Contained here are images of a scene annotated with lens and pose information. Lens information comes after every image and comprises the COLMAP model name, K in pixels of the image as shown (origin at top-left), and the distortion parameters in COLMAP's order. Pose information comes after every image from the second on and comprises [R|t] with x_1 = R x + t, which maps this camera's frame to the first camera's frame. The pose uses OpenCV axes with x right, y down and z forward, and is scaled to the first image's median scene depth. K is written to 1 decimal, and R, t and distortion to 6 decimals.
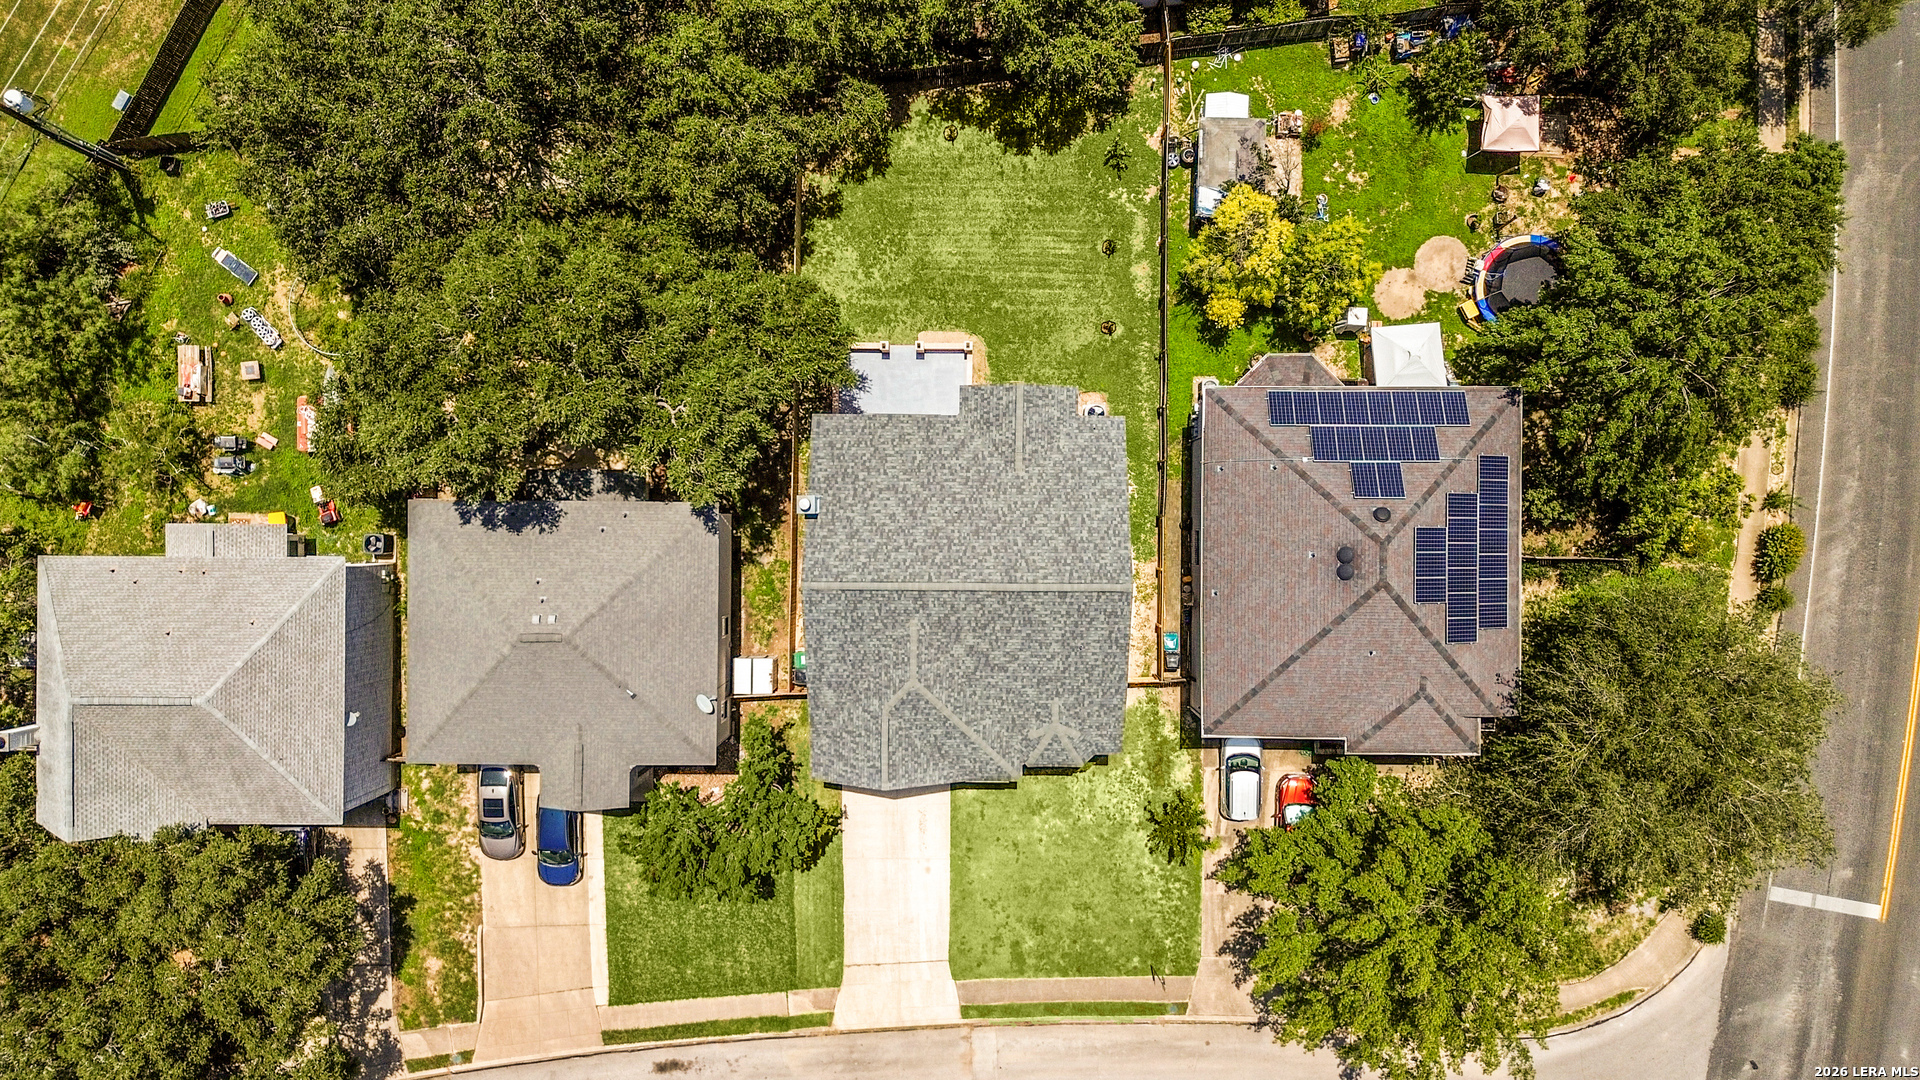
lens RADIAL K [[1440.4, 0, 992.9], [0, 1440.4, 484.1], [0, 0, 1]] dist [0.005500, -0.001990]
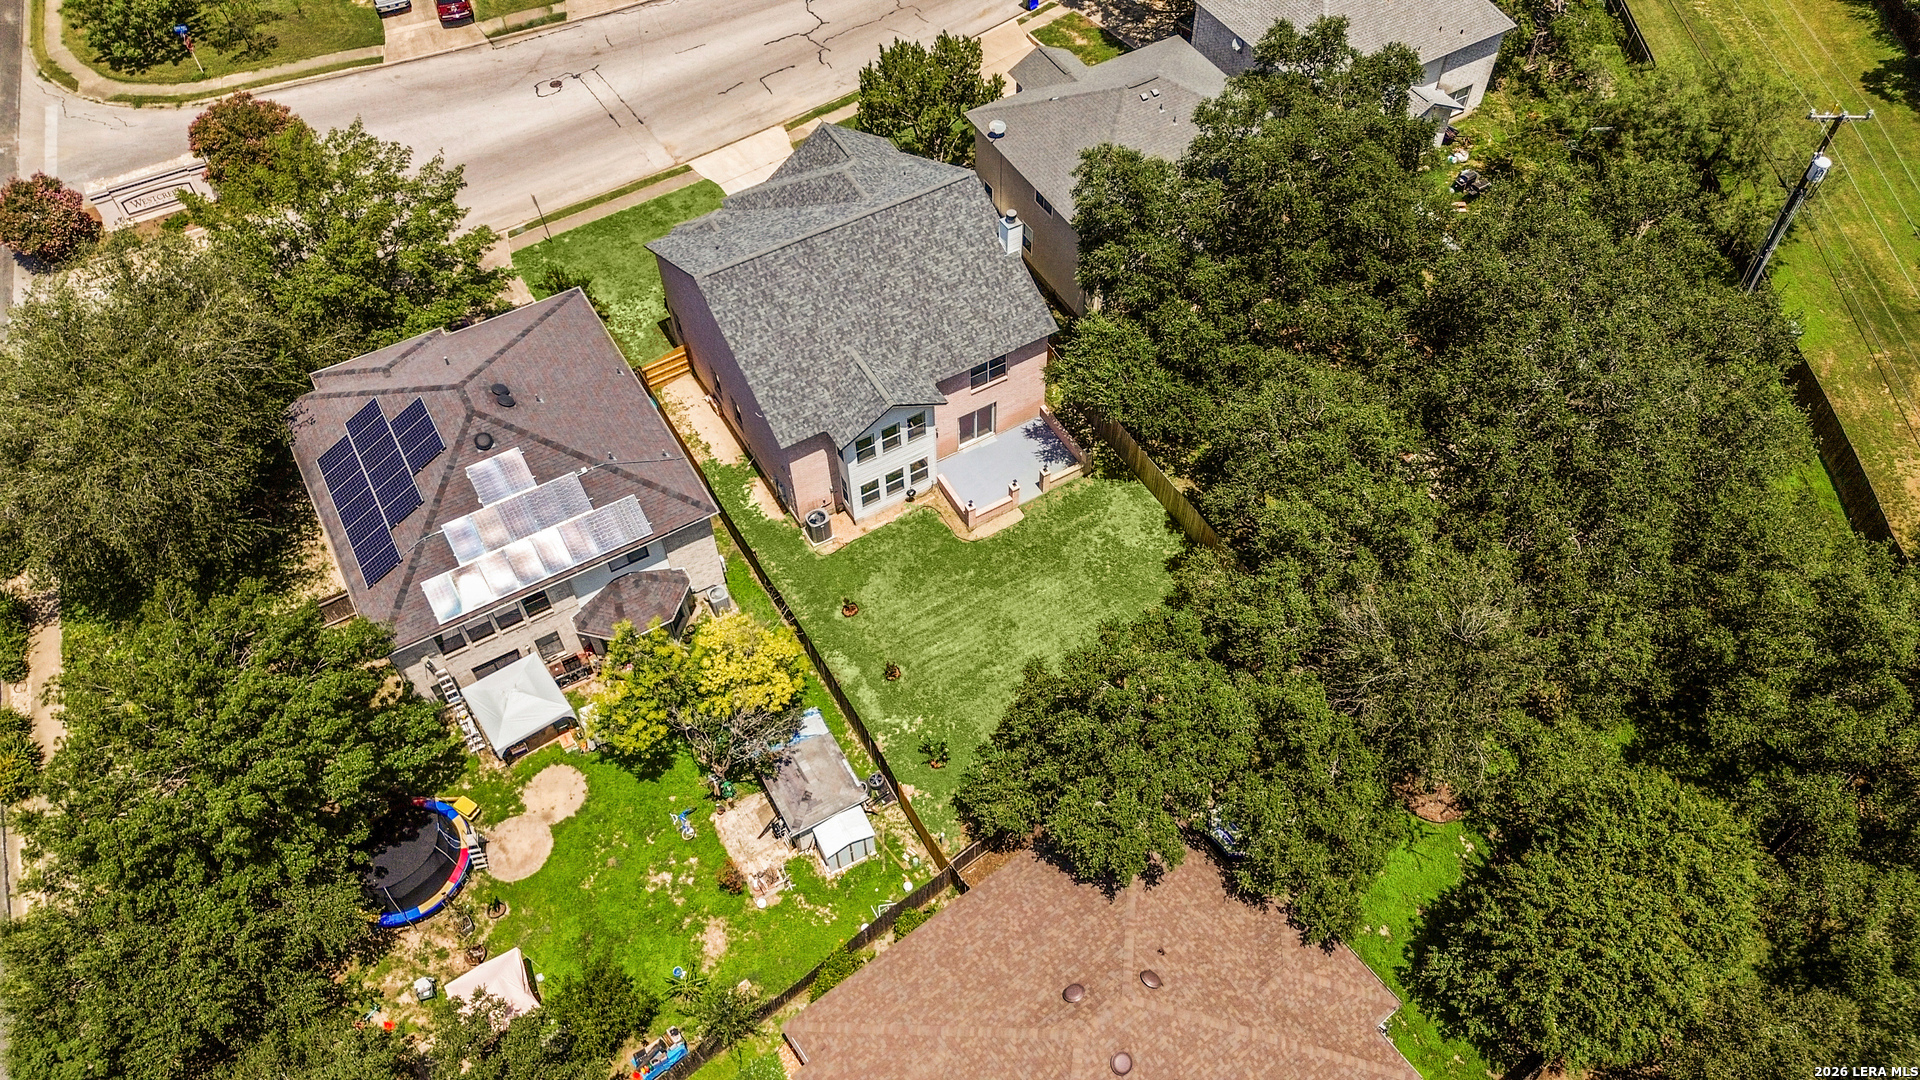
lens RADIAL K [[1440.4, 0, 992.9], [0, 1440.4, 484.1], [0, 0, 1]] dist [0.005500, -0.001990]
pose [[-0.852437, 0.403974, -0.331897, 0.268868], [-0.522829, -0.658834, 0.540914, -0.586022], [-0.000150, 0.634621, 0.772824, 0.251954]]
